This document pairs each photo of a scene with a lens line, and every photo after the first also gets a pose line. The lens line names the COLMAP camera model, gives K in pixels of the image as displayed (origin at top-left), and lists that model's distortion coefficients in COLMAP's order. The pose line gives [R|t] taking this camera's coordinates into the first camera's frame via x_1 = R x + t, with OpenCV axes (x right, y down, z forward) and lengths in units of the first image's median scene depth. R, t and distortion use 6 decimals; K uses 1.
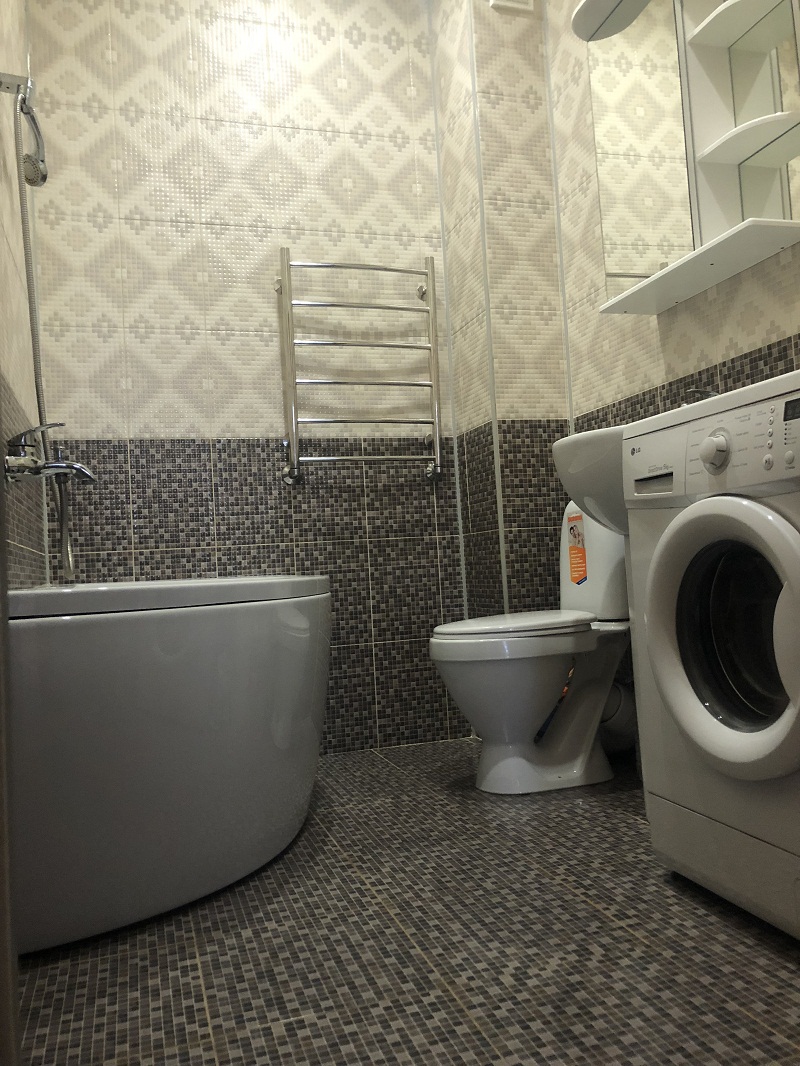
lens RADIAL K [[875.3, 0, 400.0], [0, 875.3, 533.0], [0, 0, 1]] dist [0.015936, 0.005199]
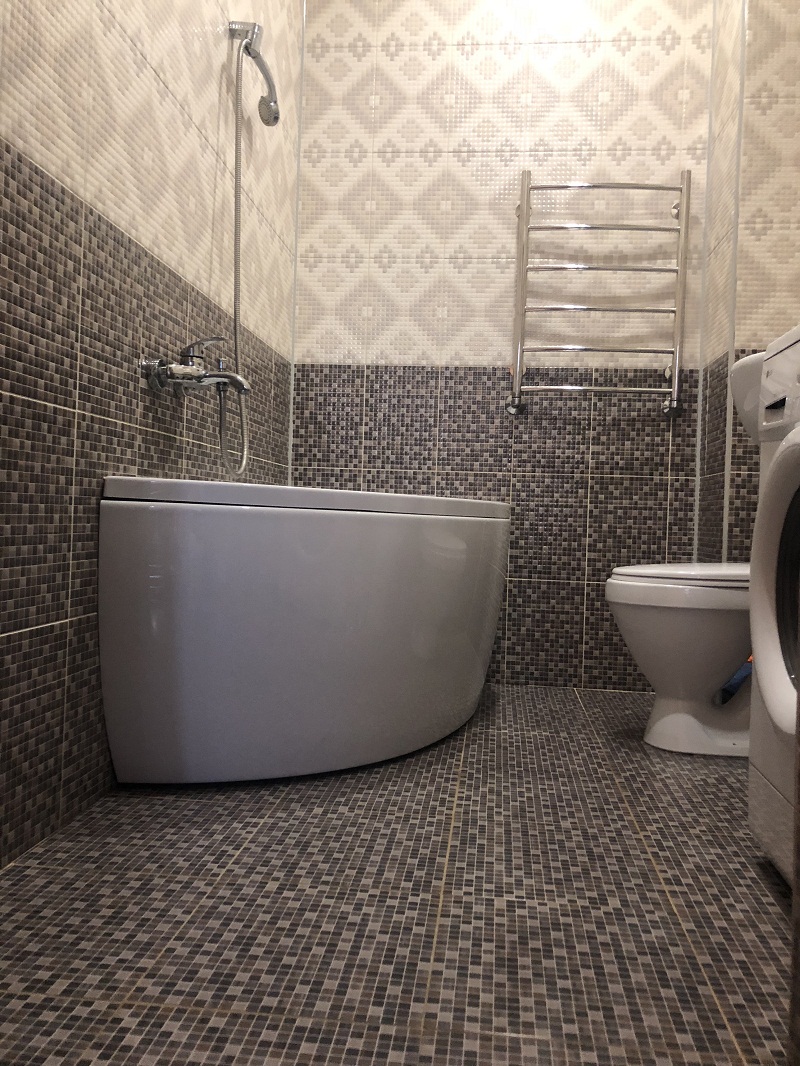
lens RADIAL K [[870.3, 0, 400.0], [0, 870.3, 533.0], [0, 0, 1]] dist [0.014213, -0.012062]
pose [[0.914491, 0.095072, -0.393278, 0.163989], [-0.070489, 0.994573, 0.076523, 0.013039], [0.398419, -0.042258, 0.916230, 0.035545]]
